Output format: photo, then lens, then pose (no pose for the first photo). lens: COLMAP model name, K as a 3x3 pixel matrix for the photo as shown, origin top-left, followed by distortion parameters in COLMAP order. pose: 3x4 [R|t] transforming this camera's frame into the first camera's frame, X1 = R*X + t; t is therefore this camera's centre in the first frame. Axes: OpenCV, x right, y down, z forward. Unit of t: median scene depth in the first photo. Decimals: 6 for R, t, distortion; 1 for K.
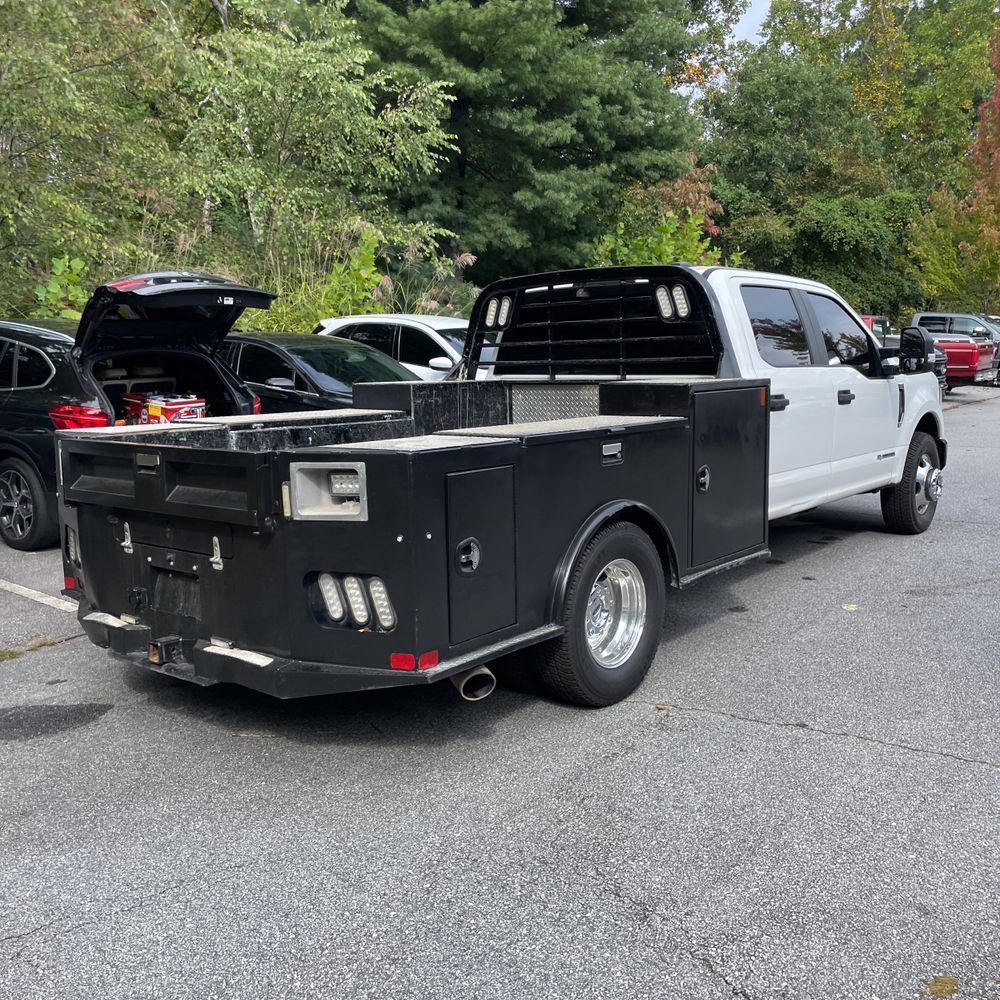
lens RADIAL K [[1006.9, 0, 510.1], [0, 1006.9, 498.7], [0, 0, 1]] dist [0.092072, -0.129411]
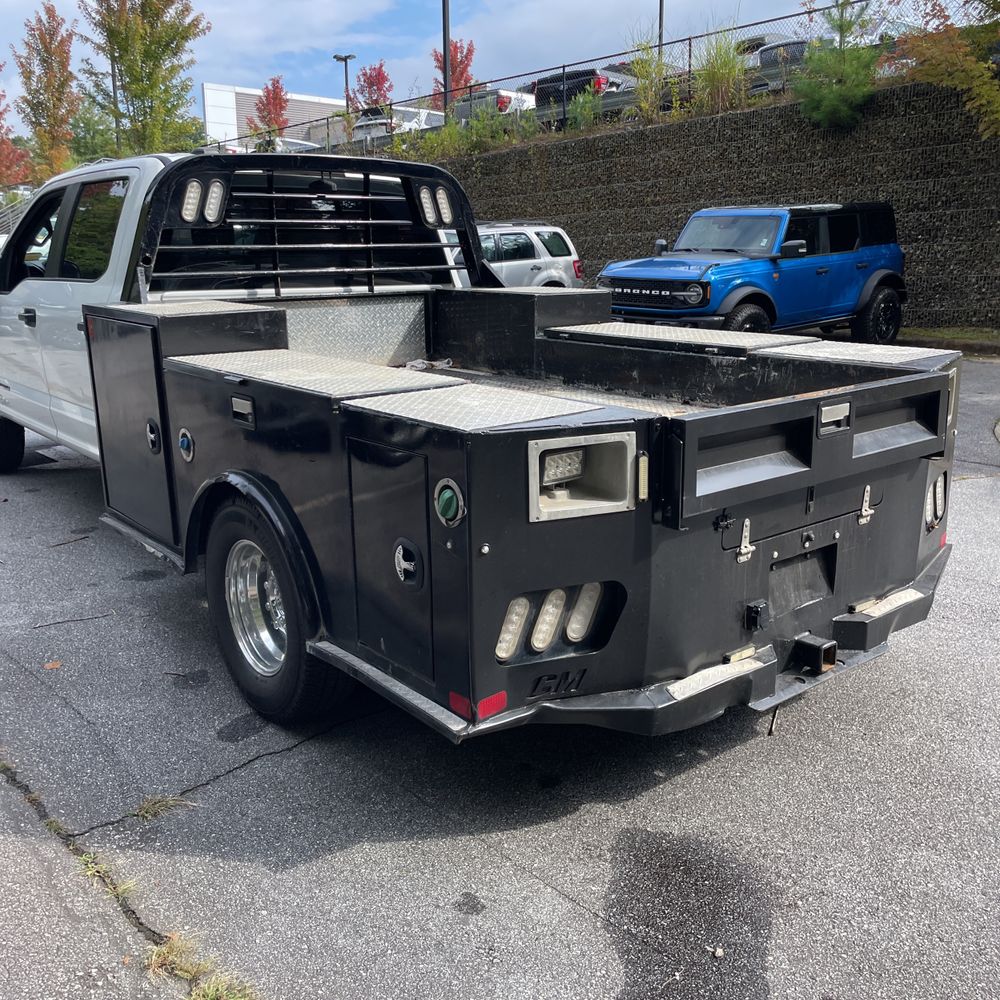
lens RADIAL K [[1012.8, 0, 513.6], [0, 1012.8, 500.7], [0, 0, 1]] dist [0.099846, -0.159034]
pose [[0.200162, -0.227211, 0.953053, -0.232316], [0.136926, 0.969680, 0.202417, -0.032625], [-0.970148, 0.089982, 0.225204, 0.217980]]
